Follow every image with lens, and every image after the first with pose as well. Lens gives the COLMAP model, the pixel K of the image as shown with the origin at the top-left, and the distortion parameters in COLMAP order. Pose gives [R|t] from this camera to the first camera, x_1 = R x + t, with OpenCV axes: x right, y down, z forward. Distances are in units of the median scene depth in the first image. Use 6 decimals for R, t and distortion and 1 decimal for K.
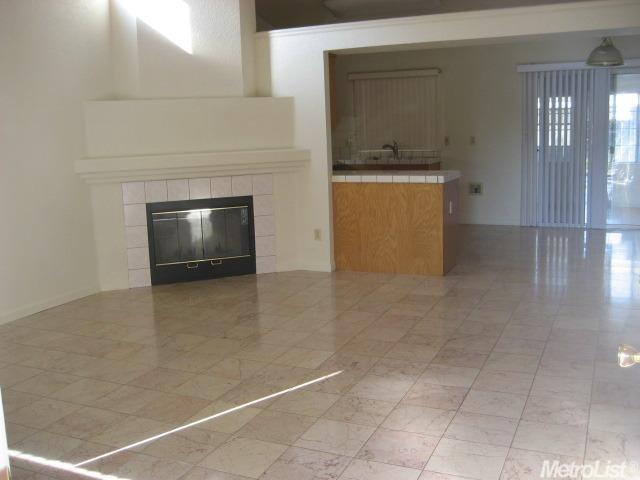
lens RADIAL K [[668.4, 0, 326.2], [0, 668.4, 236.4], [0, 0, 1]] dist [-0.076502, 0.019944]
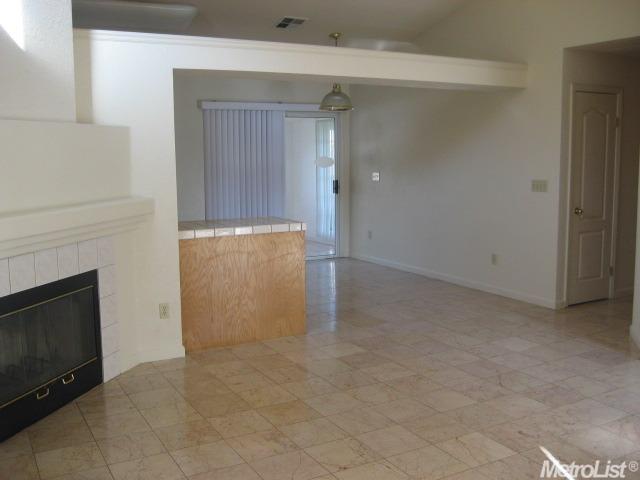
lens RADIAL K [[668.4, 0, 326.2], [0, 668.4, 236.4], [0, 0, 1]] dist [-0.076502, 0.019944]
pose [[0.588163, -0.078543, 0.804920, -0.513669], [0.121016, 0.992615, 0.008430, -0.072051], [-0.799637, 0.092450, 0.593324, 0.416700]]
